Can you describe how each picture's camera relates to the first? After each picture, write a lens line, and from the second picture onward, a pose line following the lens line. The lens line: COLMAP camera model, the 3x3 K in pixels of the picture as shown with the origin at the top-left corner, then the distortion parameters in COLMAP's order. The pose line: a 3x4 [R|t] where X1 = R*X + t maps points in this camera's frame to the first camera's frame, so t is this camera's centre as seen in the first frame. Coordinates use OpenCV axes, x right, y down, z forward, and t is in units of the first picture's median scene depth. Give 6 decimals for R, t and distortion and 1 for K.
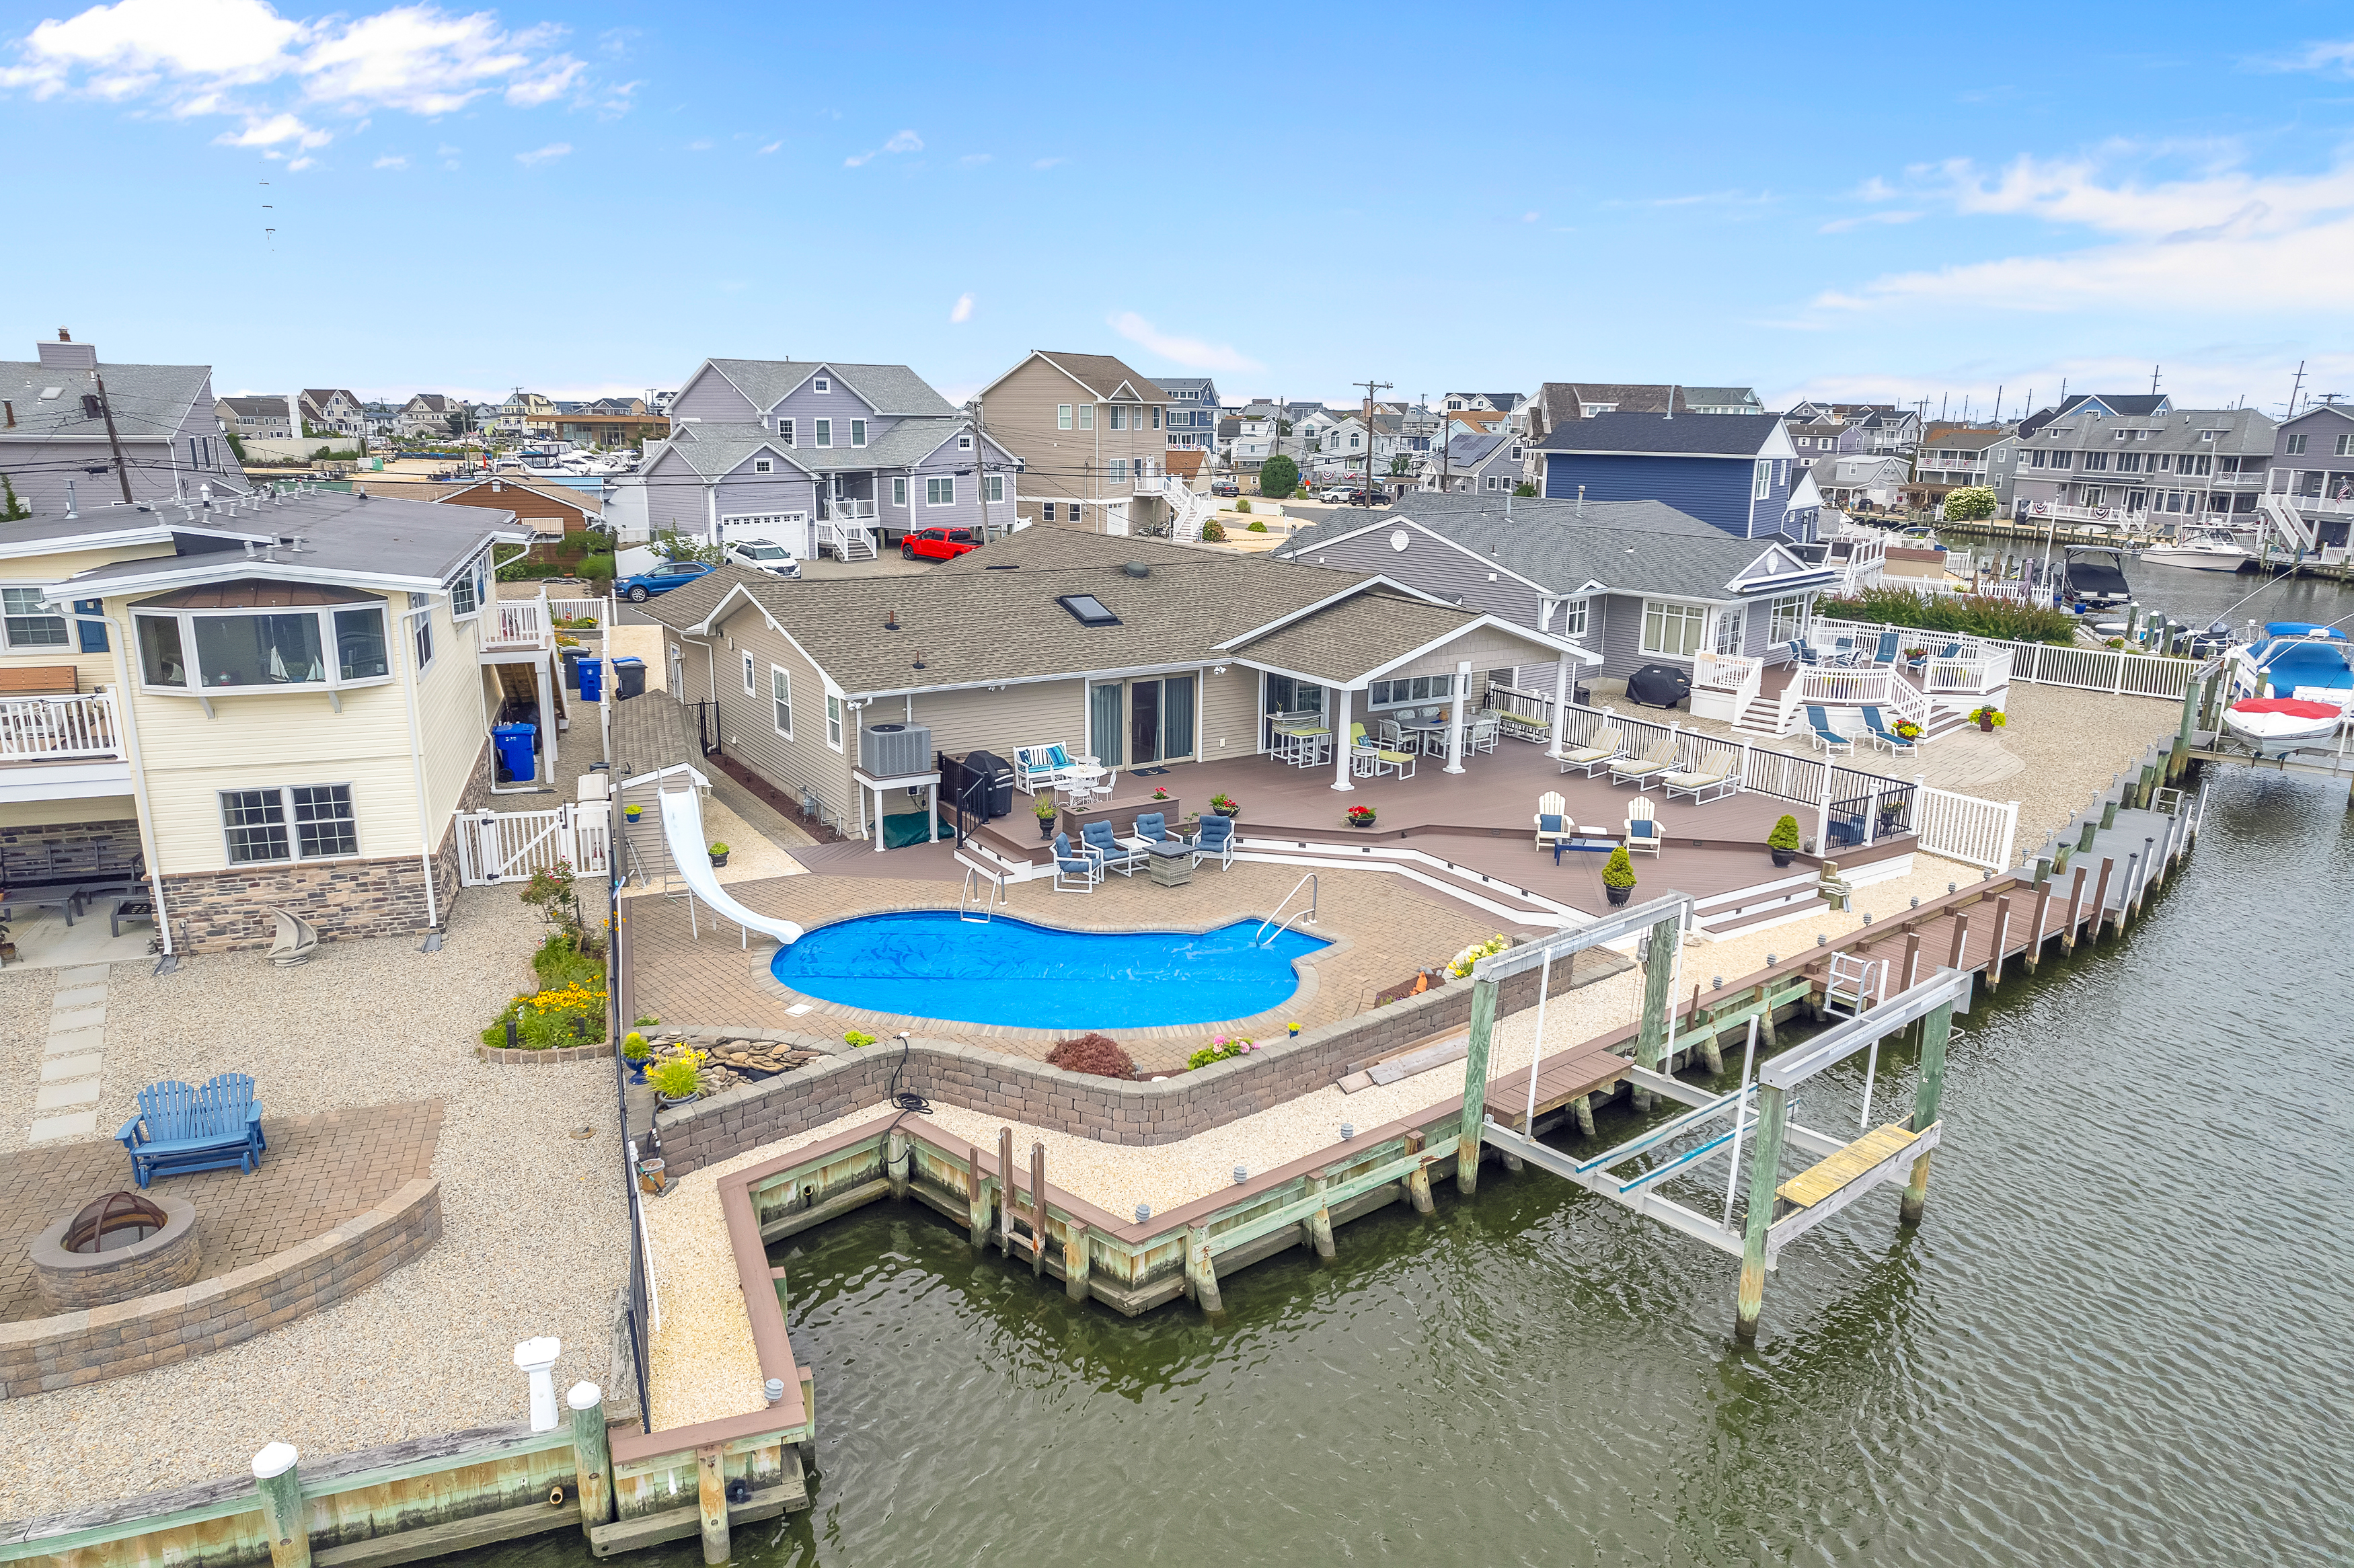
lens RADIAL K [[1437.7, 0, 1086.0], [0, 1437.7, 848.9], [0, 0, 1]] dist [-0.046526, 0.050287]
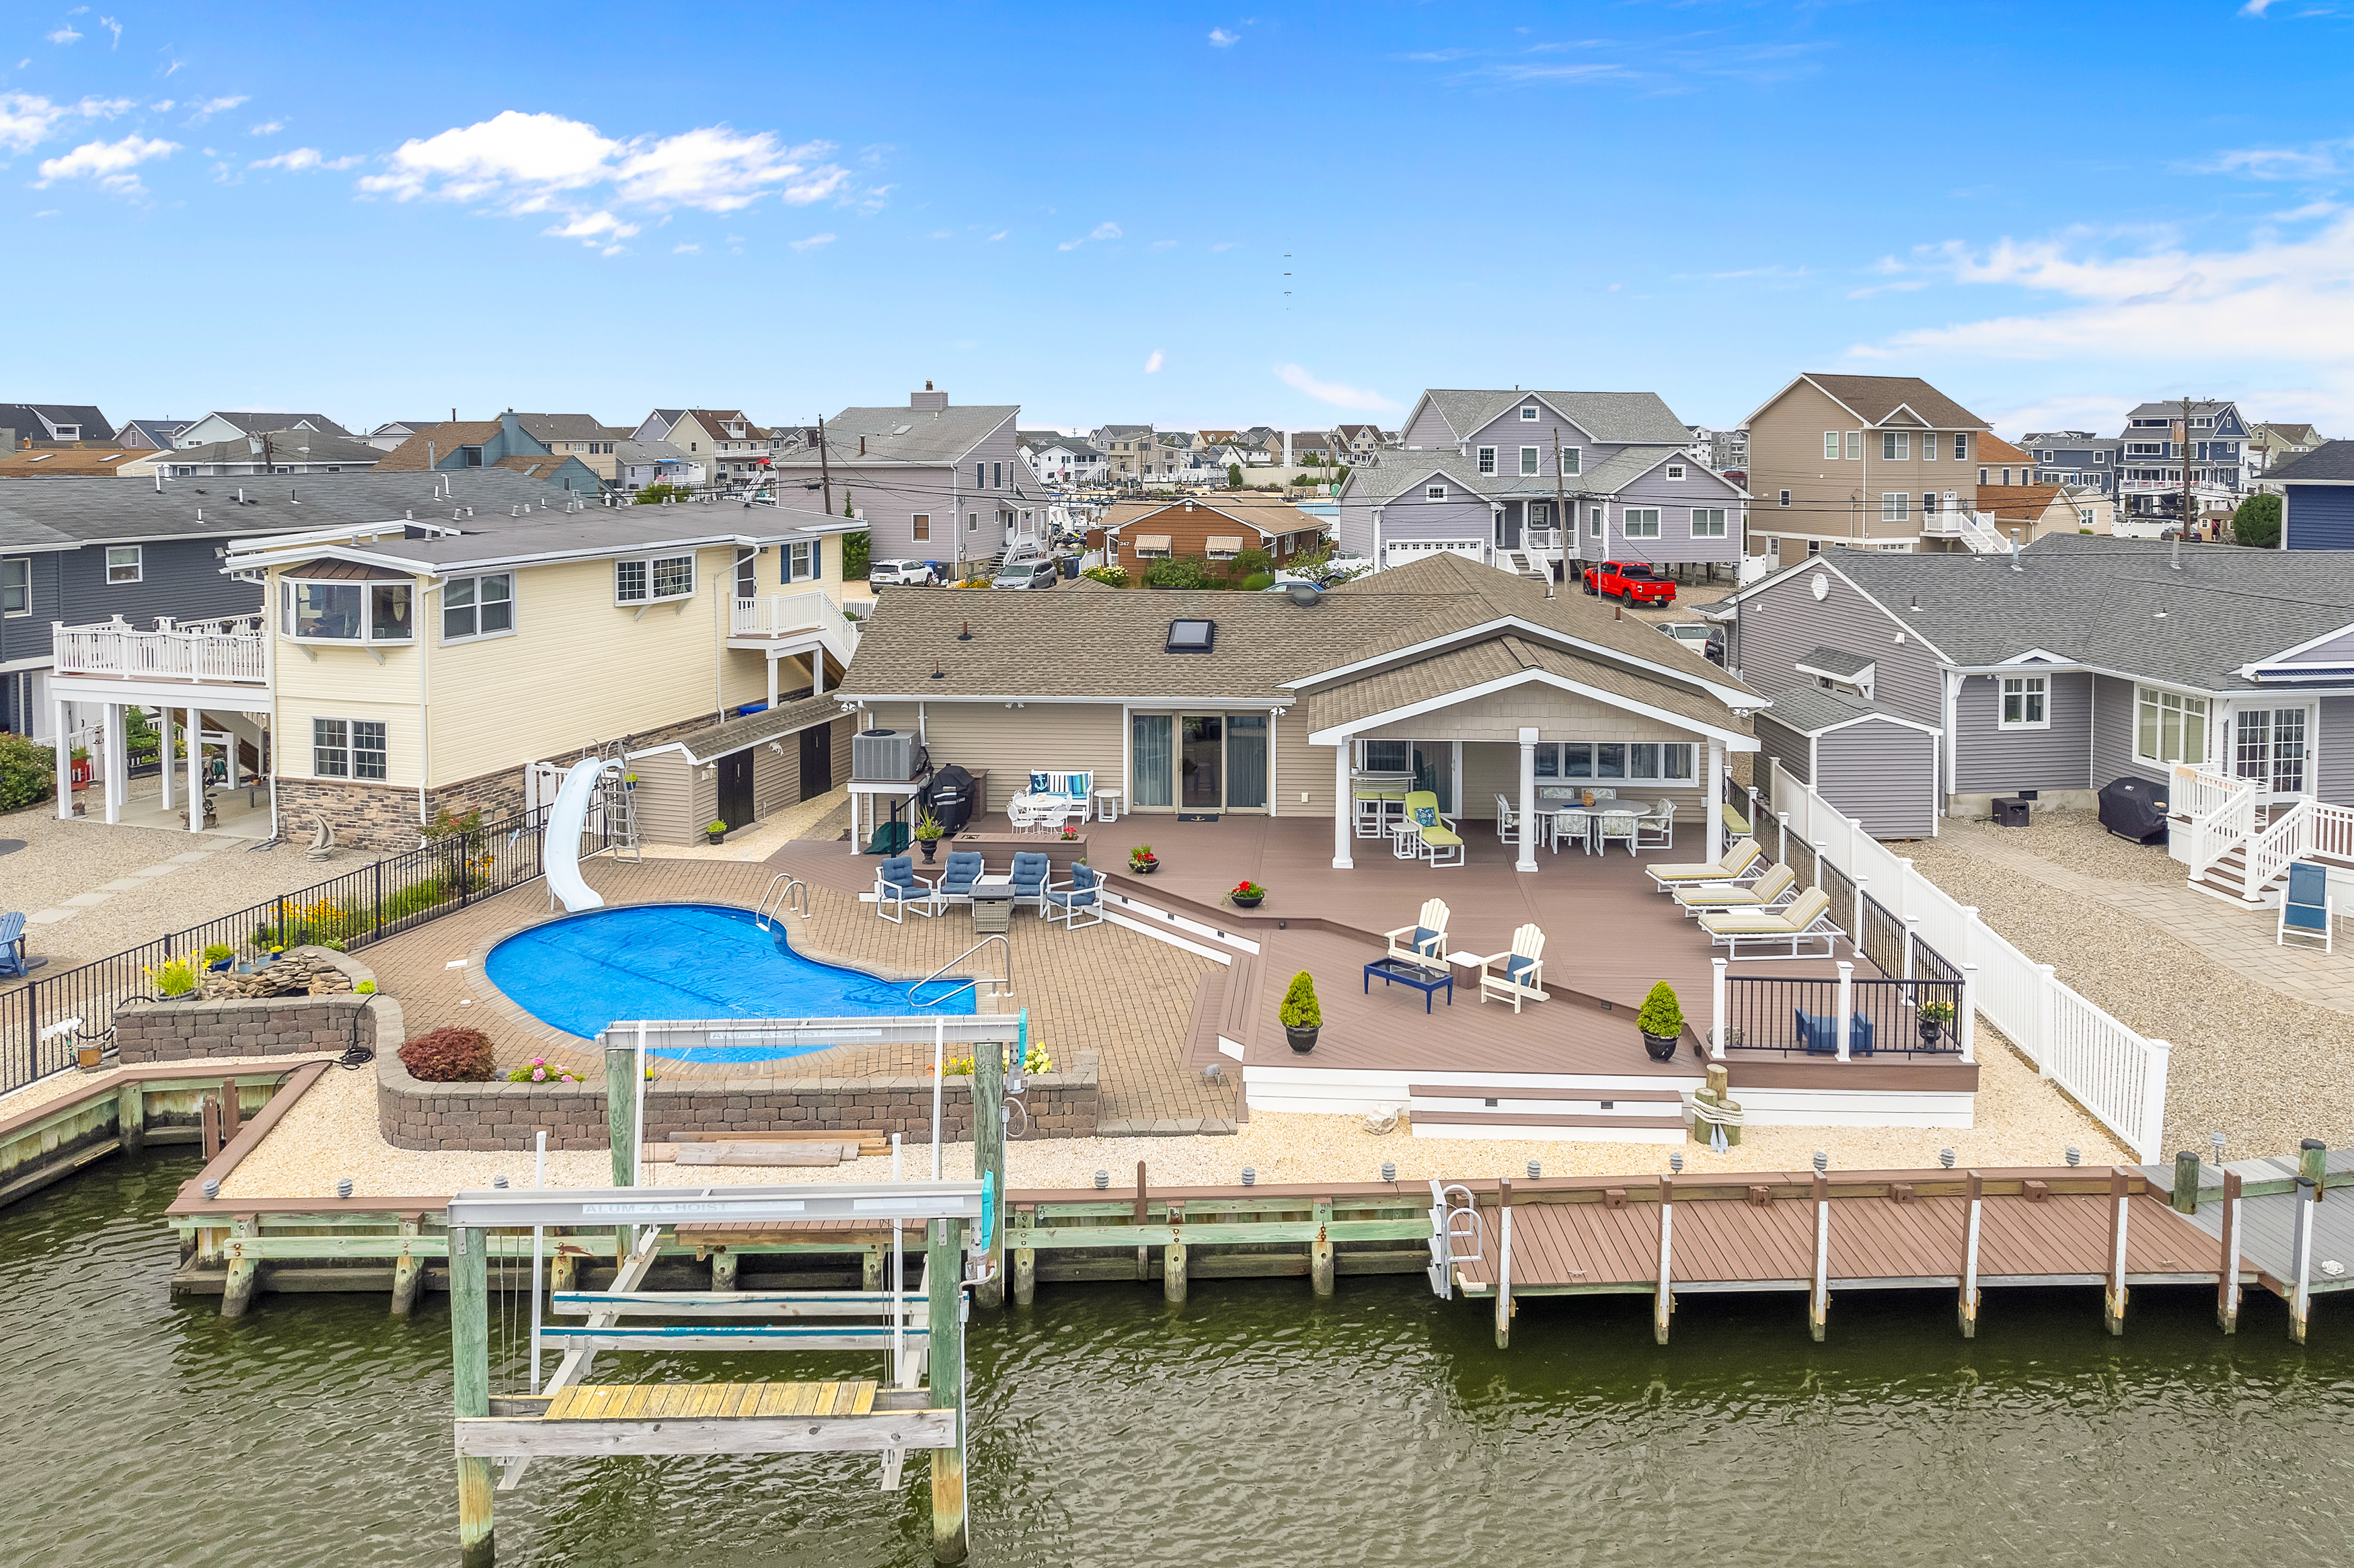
lens RADIAL K [[1518.6, 0, 1213.5], [0, 1518.6, 552.9], [0, 0, 1]] dist [-0.051479, 0.037612]
pose [[0.828808, 0.032180, -0.558607, 0.652803], [-0.156353, 0.971895, -0.175992, -0.058390], [0.537244, 0.233204, 0.810546, 0.234844]]
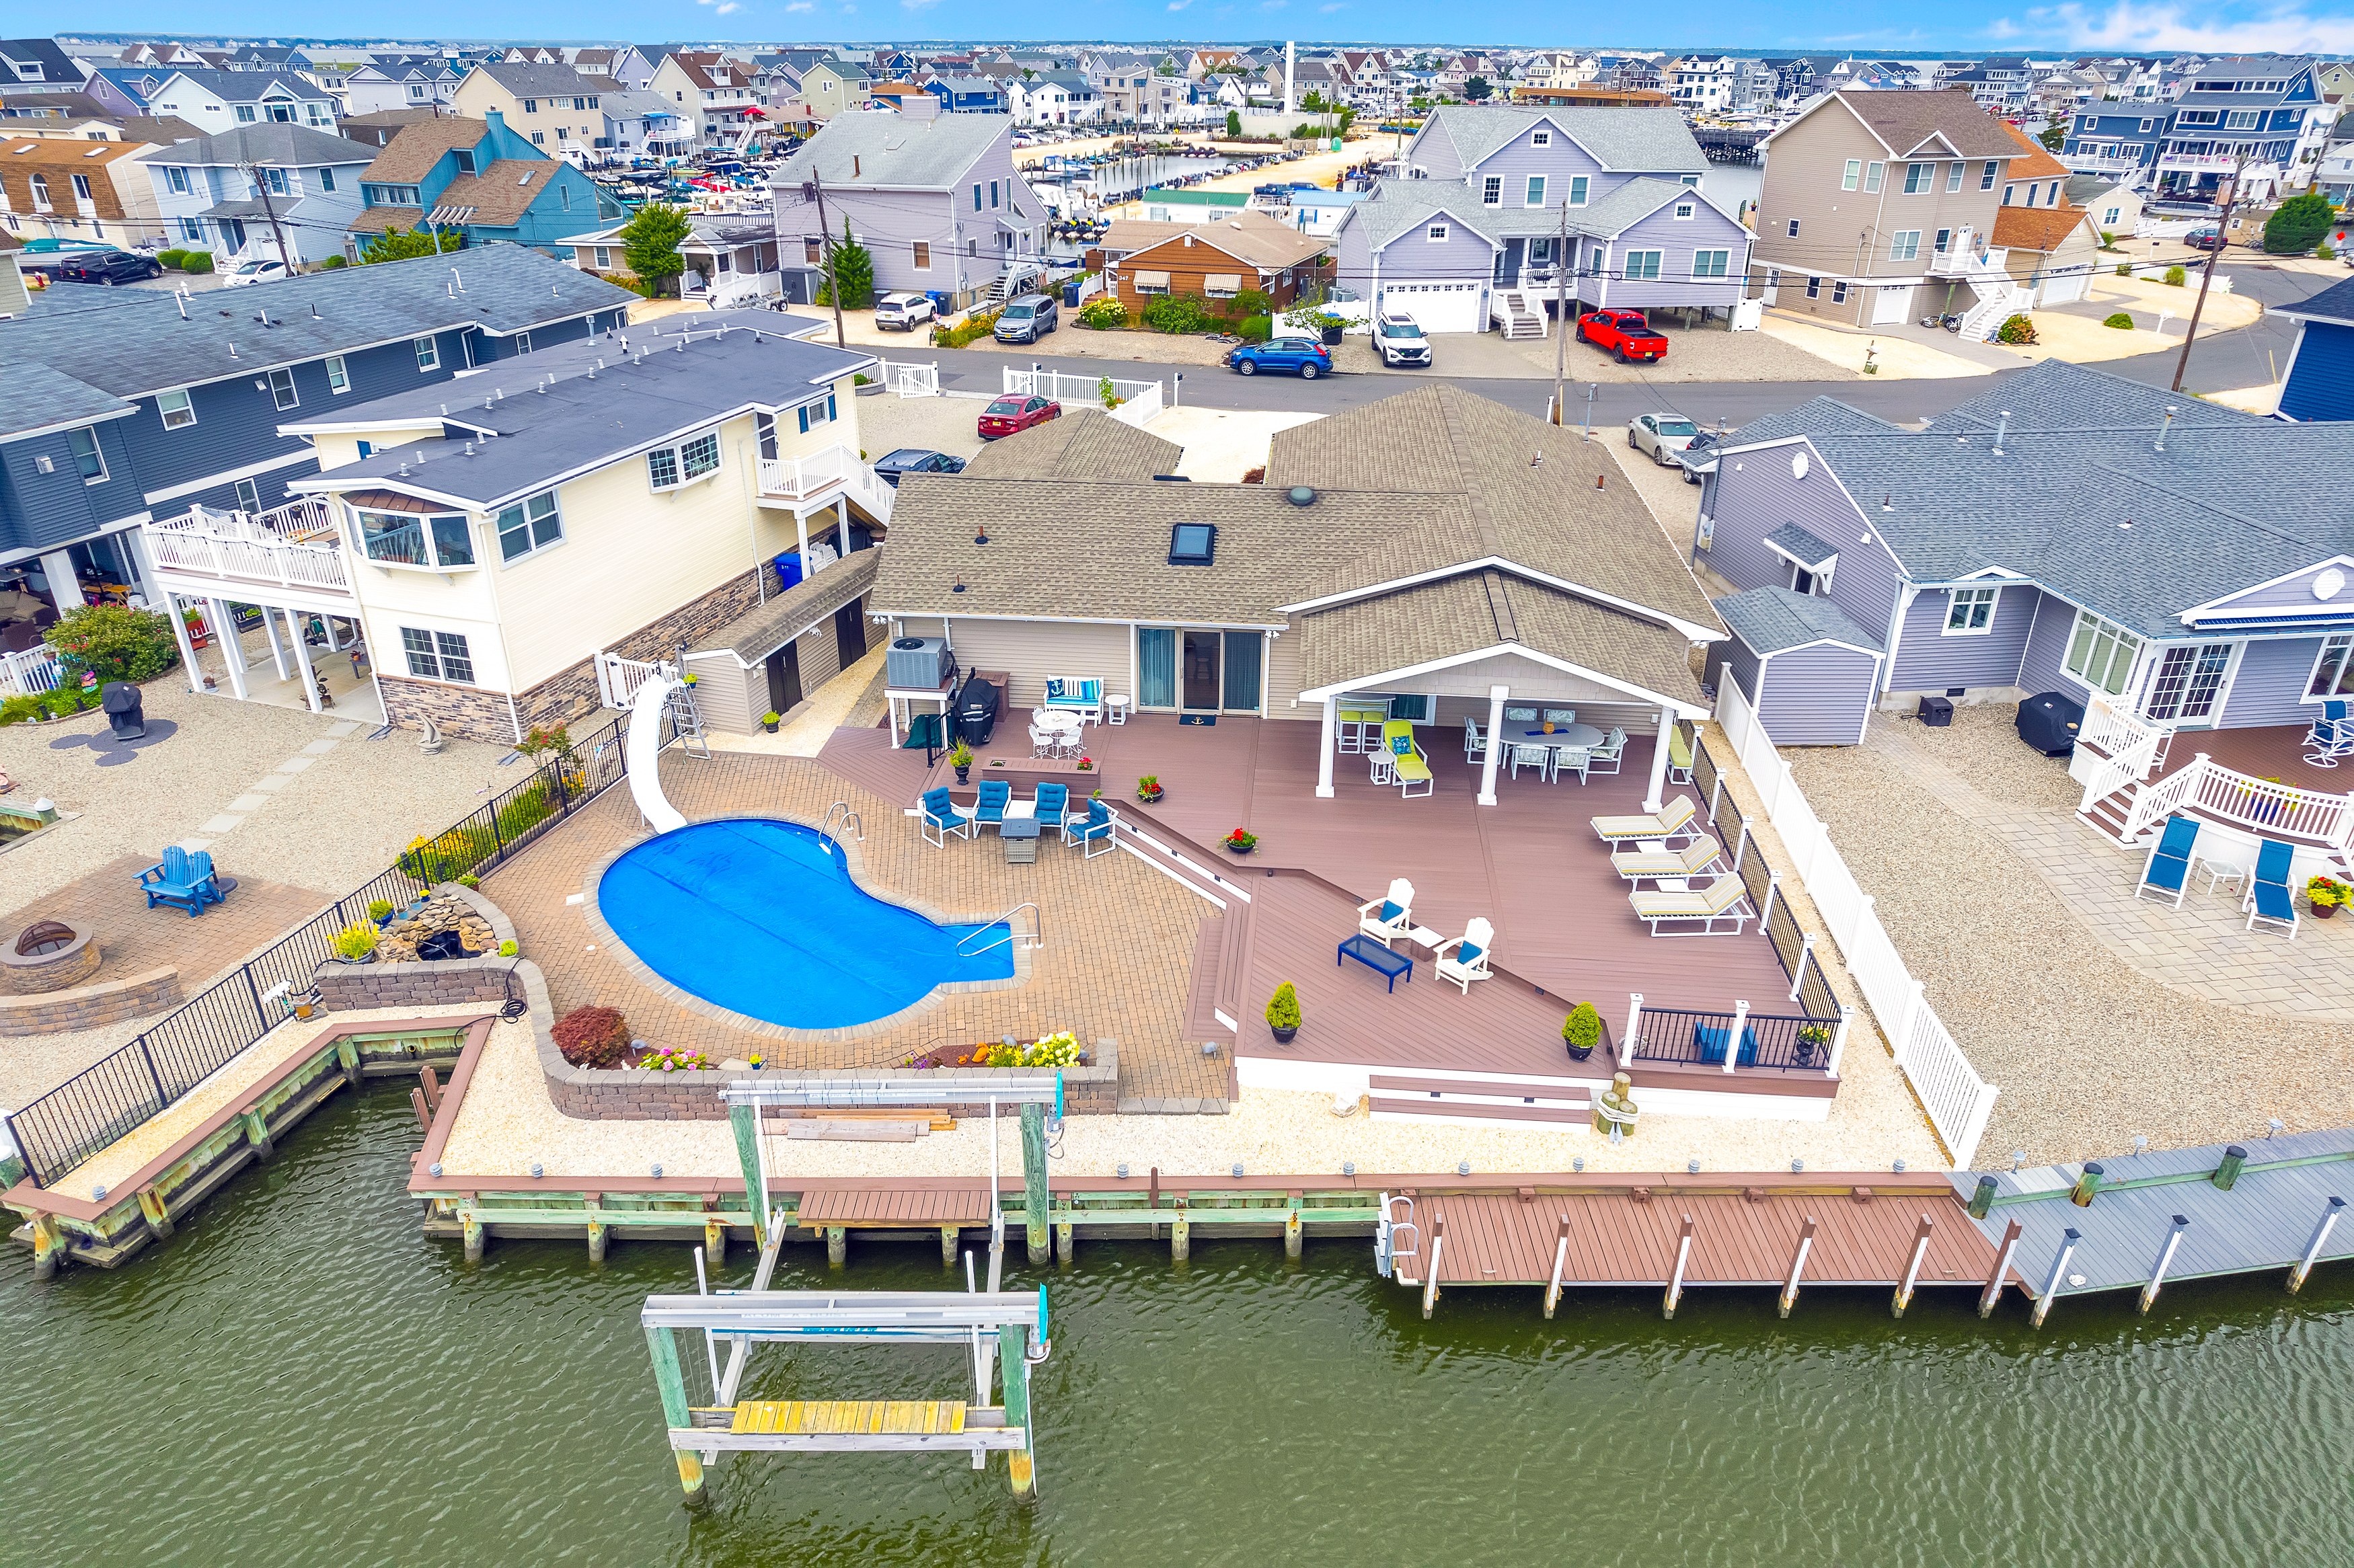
lens RADIAL K [[1416.4, 0, 1162.7], [0, 1416.4, 792.0], [0, 0, 1]] dist [-0.050374, 0.040546]
pose [[0.811180, 0.264188, -0.521720, 0.628758], [-0.163924, 0.959095, 0.230792, -0.261275], [0.561352, -0.101691, 0.821306, 0.199534]]
